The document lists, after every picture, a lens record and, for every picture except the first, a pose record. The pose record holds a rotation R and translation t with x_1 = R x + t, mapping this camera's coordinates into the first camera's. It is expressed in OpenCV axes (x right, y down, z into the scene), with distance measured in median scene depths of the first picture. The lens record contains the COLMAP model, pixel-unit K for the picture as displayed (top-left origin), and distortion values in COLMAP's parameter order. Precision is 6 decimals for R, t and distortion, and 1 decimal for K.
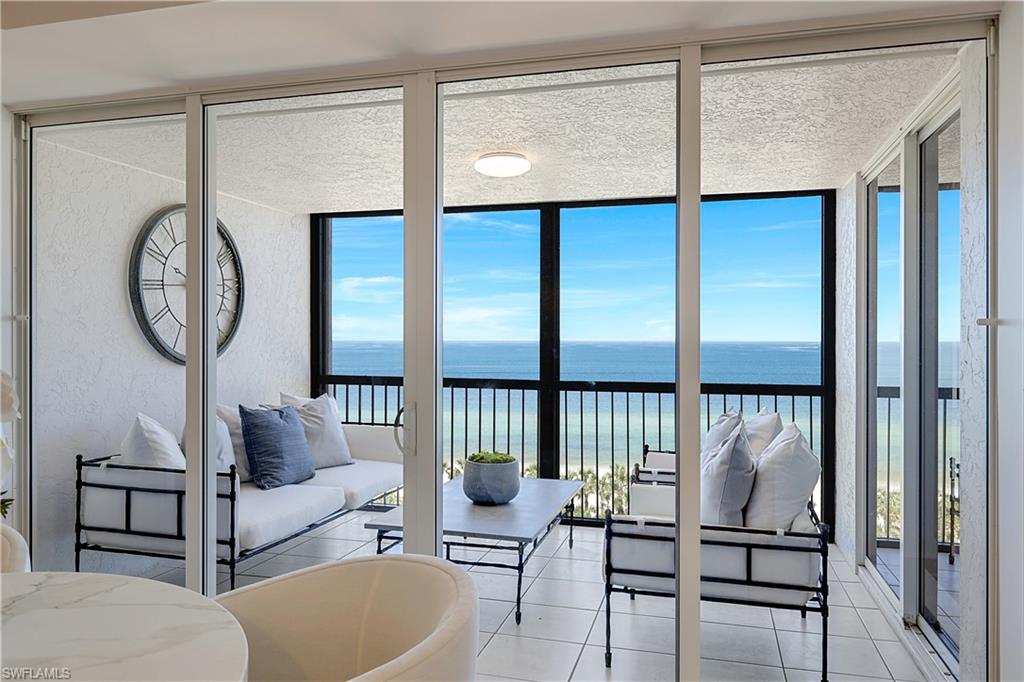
lens RADIAL K [[717.7, 0, 512.0], [0, 717.7, 341.0], [0, 0, 1]] dist [0.001090, 0.001292]
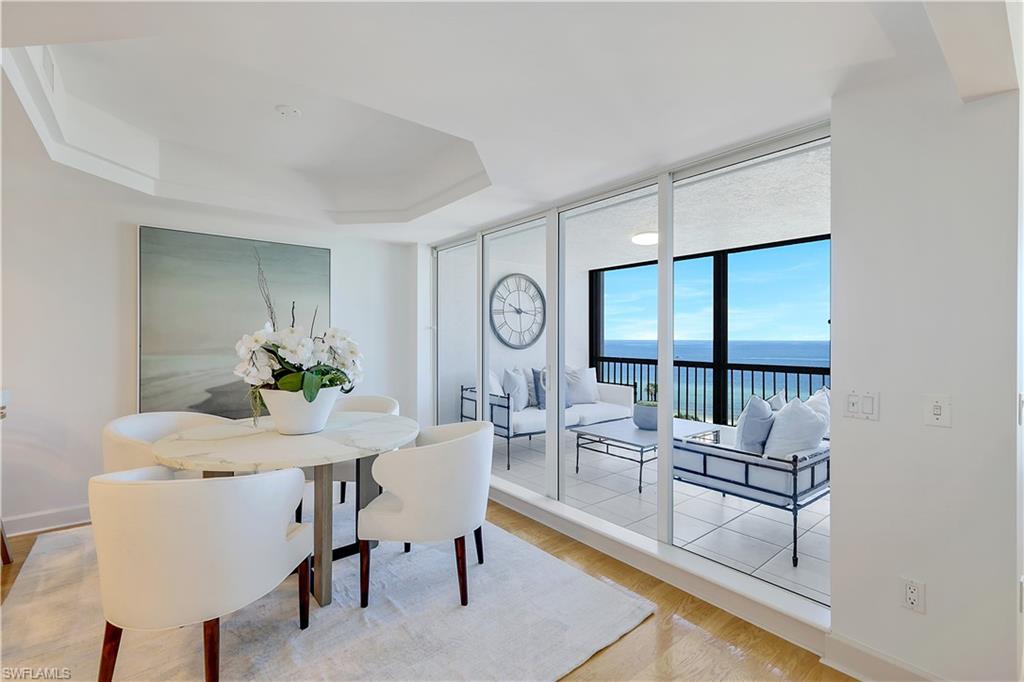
lens RADIAL K [[450.6, 0, 514.2], [0, 450.6, 354.4], [0, 0, 1]] dist [0.019294, -0.000105]
pose [[0.814556, 0.021211, -0.579697, 0.337875], [-0.001080, 0.999385, 0.035049, 0.002519], [0.580084, -0.027923, 0.814078, -0.093463]]
